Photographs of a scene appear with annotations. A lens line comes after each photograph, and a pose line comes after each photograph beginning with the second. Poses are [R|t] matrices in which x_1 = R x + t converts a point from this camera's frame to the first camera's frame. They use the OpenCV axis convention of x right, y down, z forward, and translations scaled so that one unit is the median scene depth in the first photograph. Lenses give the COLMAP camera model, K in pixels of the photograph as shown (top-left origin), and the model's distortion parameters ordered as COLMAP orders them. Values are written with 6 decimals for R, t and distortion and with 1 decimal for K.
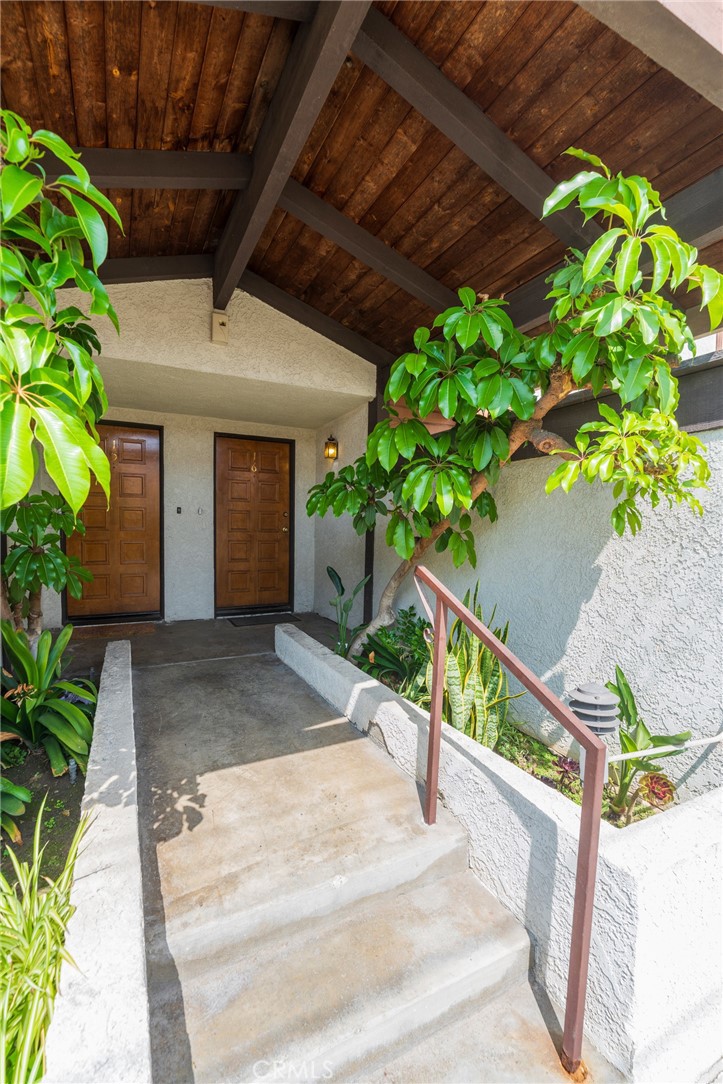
lens RADIAL K [[453.3, 0, 361.5], [0, 453.3, 542.0], [0, 0, 1]] dist [-0.001819, -0.000228]
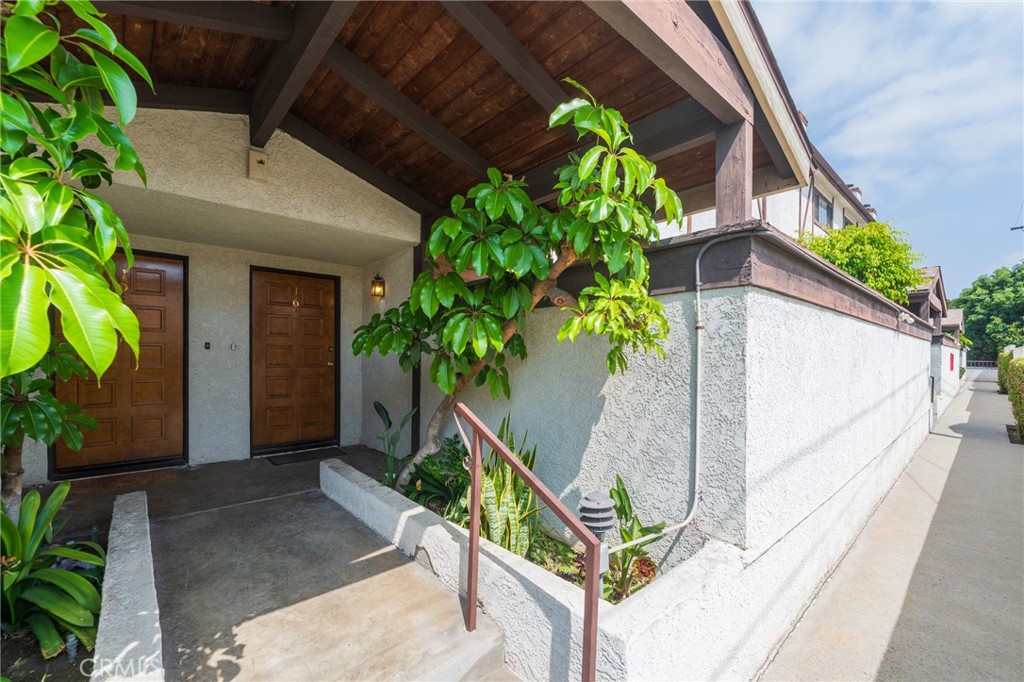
lens RADIAL K [[428.2, 0, 534.5], [0, 428.2, 348.9], [0, 0, 1]] dist [-0.001819, -0.000228]
pose [[0.961637, -0.011928, 0.274064, 0.016800], [0.022053, 0.999182, -0.033892, -0.038906], [-0.273436, 0.038636, 0.961114, -0.090804]]
